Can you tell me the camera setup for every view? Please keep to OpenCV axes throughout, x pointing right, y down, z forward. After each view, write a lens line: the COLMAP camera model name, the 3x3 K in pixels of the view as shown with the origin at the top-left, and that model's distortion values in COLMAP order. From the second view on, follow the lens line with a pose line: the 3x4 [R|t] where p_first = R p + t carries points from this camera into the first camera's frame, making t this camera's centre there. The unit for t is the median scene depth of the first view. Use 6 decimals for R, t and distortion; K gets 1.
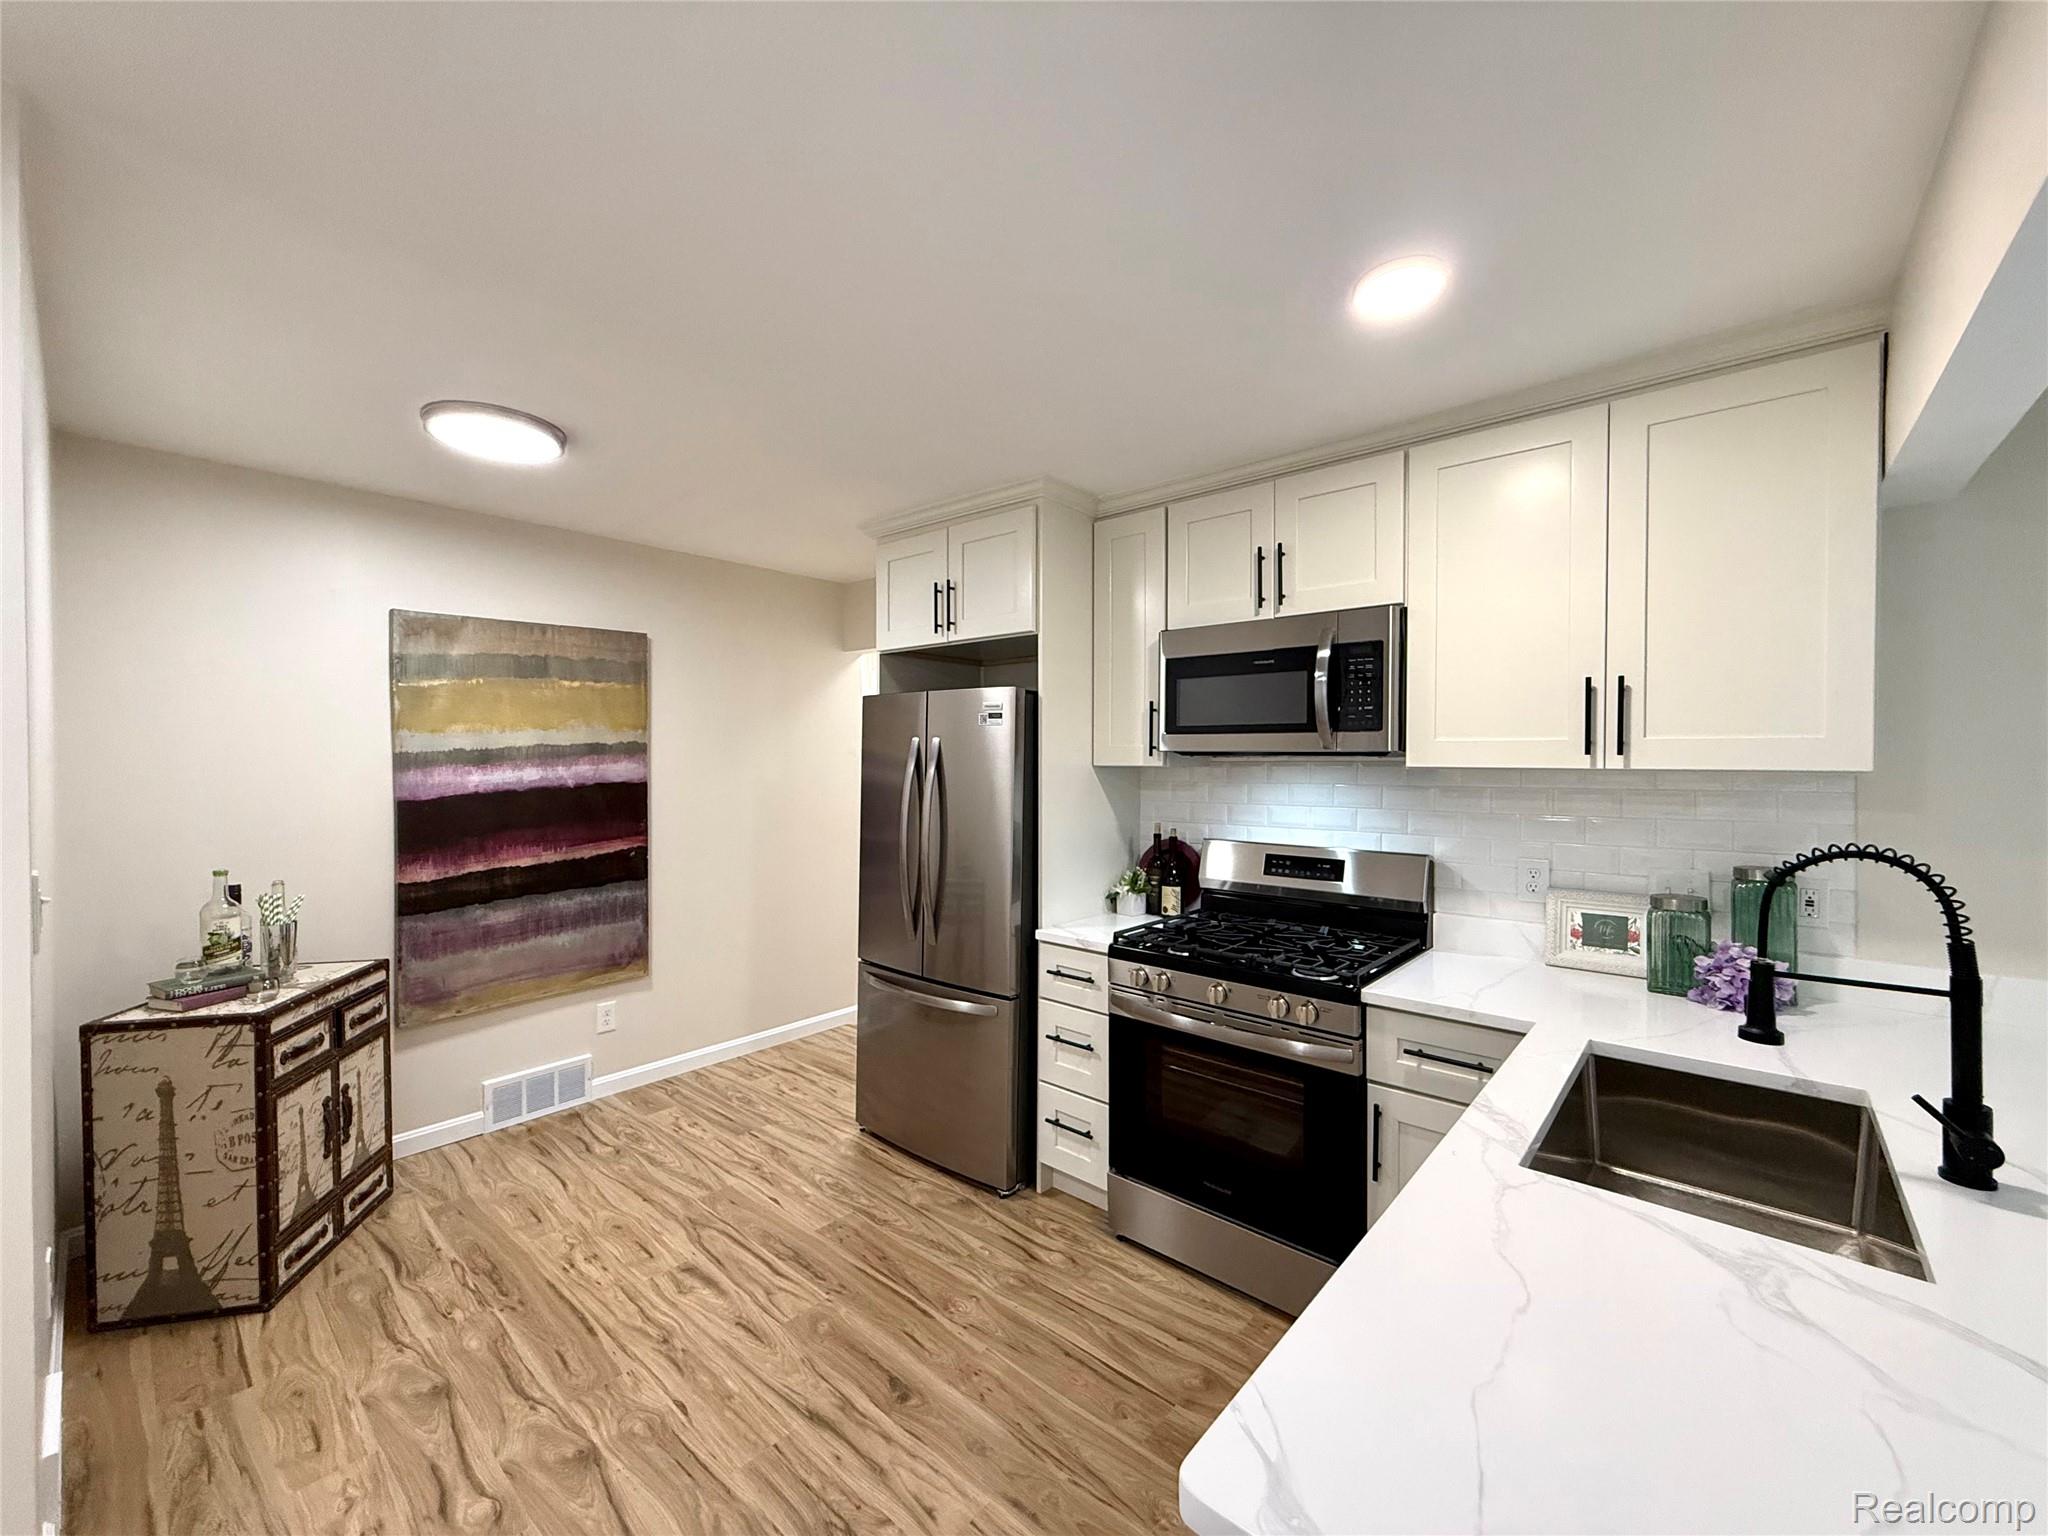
lens RADIAL K [[819.2, 0, 1016.8], [0, 819.2, 766.3], [0, 0, 1]] dist [-0.001339, 0.000283]
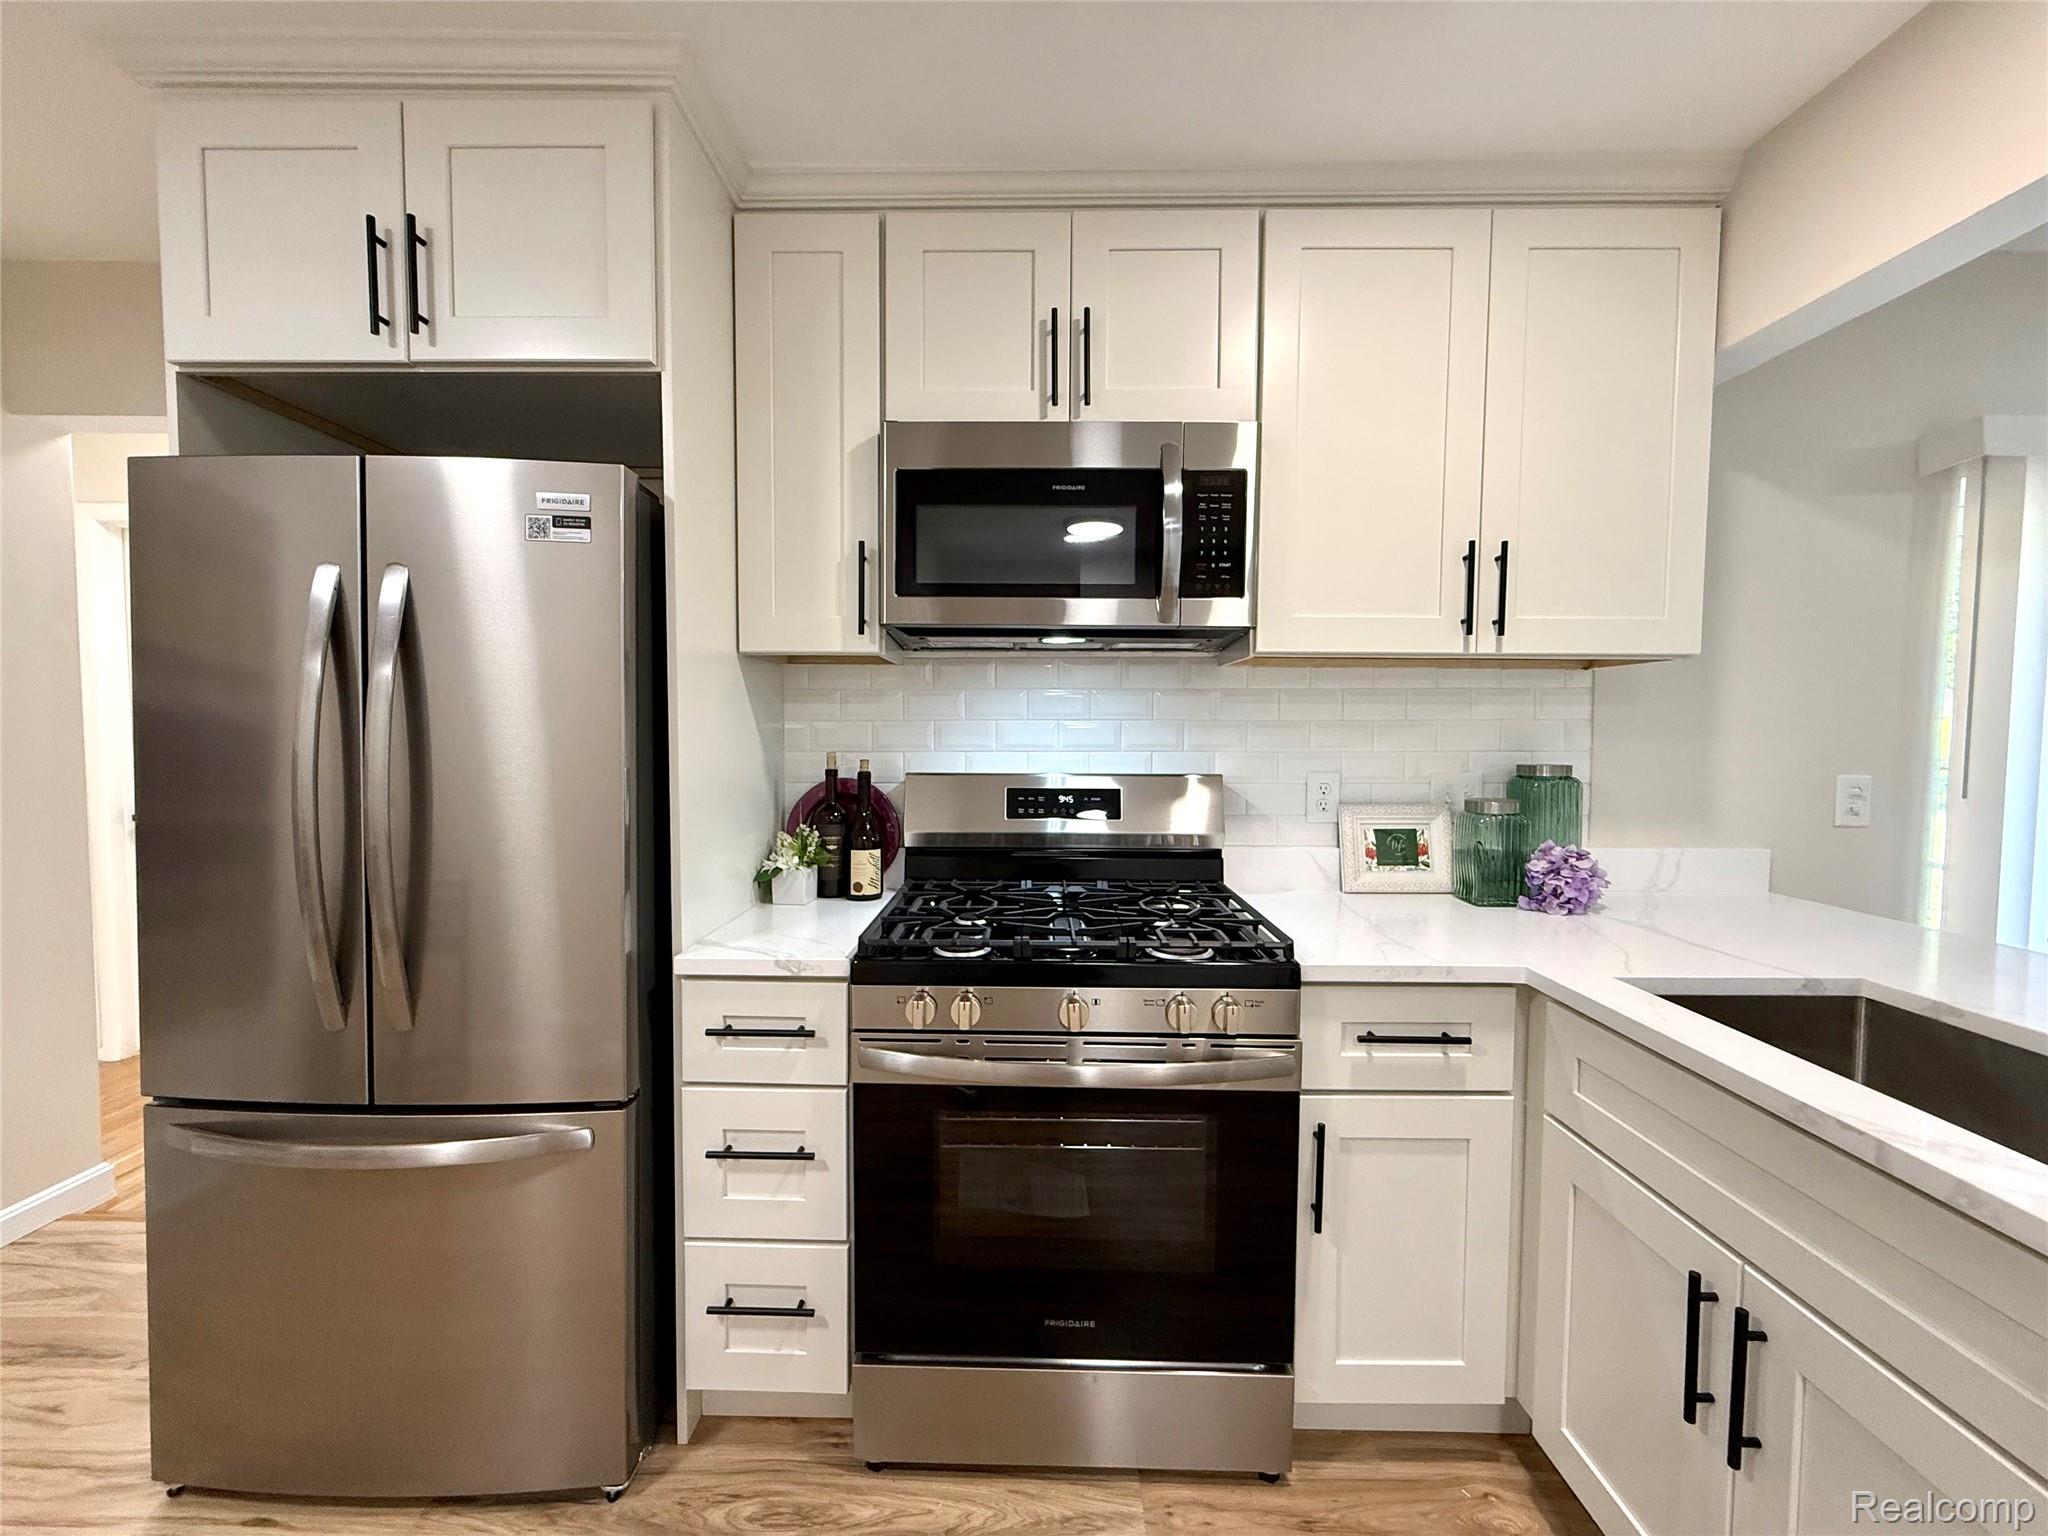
lens RADIAL K [[819.2, 0, 1016.8], [0, 819.2, 766.3], [0, 0, 1]] dist [-0.001339, 0.000283]
pose [[0.760610, -0.029201, 0.648552, -0.144489], [0.003083, 0.999139, 0.041371, 0.061037], [-0.649201, -0.029468, 0.760045, 0.483260]]
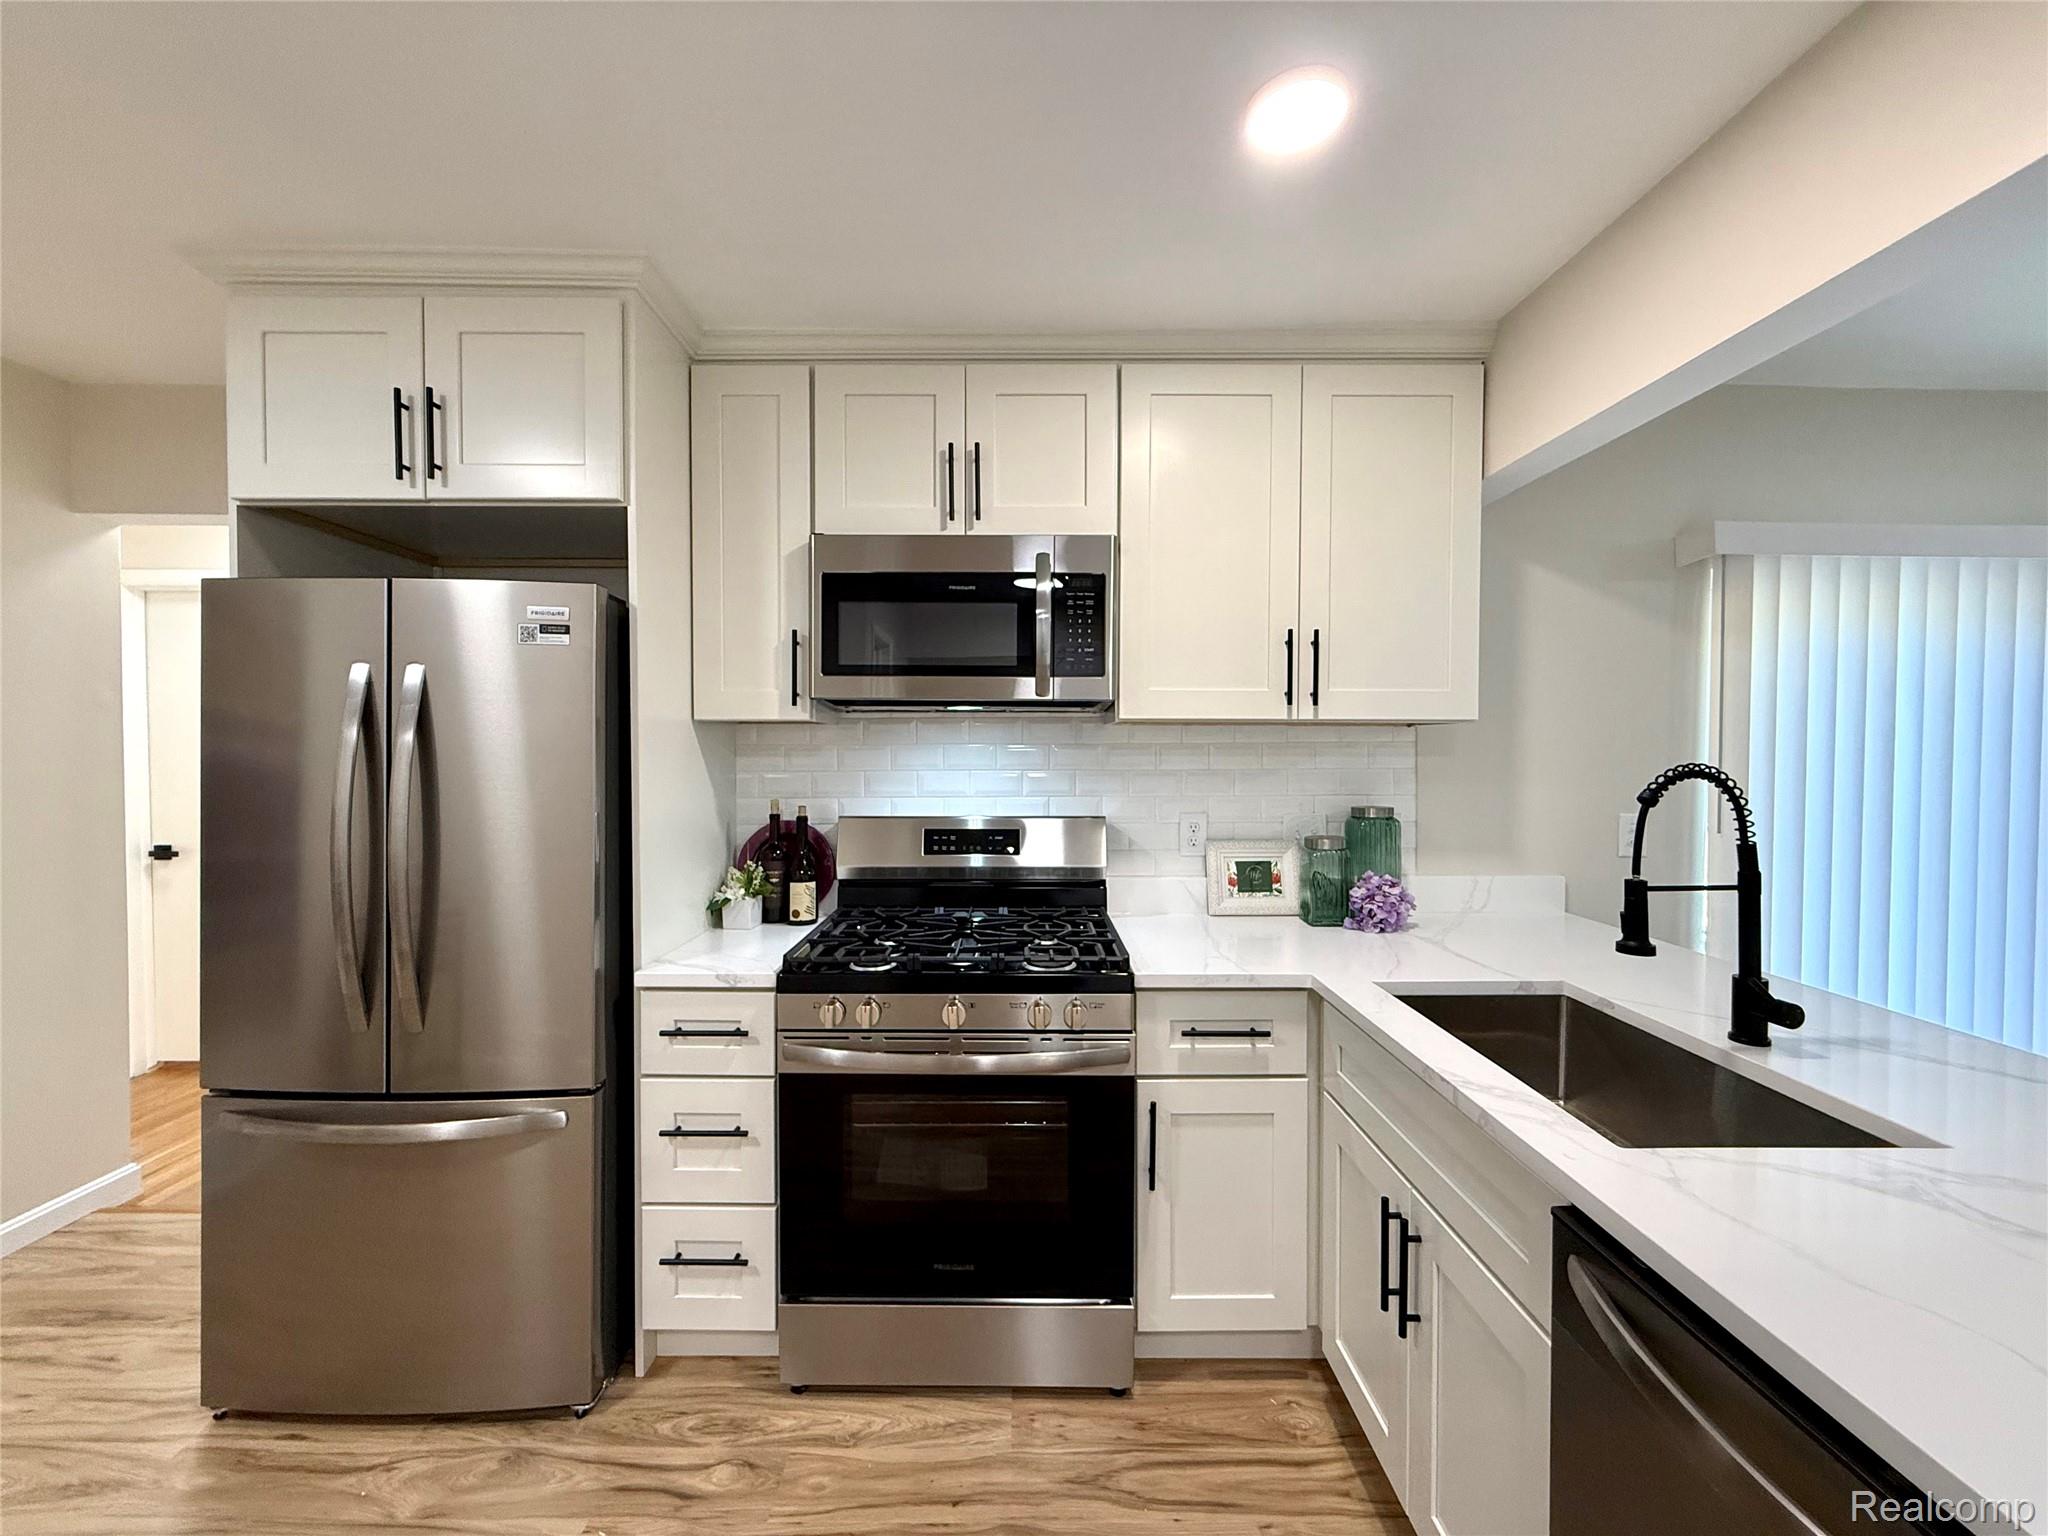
lens RADIAL K [[819.2, 0, 1016.8], [0, 819.2, 766.3], [0, 0, 1]] dist [-0.001339, 0.000283]
pose [[0.749950, -0.016045, 0.661300, -0.174810], [0.007171, 0.999844, 0.016127, 0.031874], [-0.661455, -0.007352, 0.749949, 0.333210]]
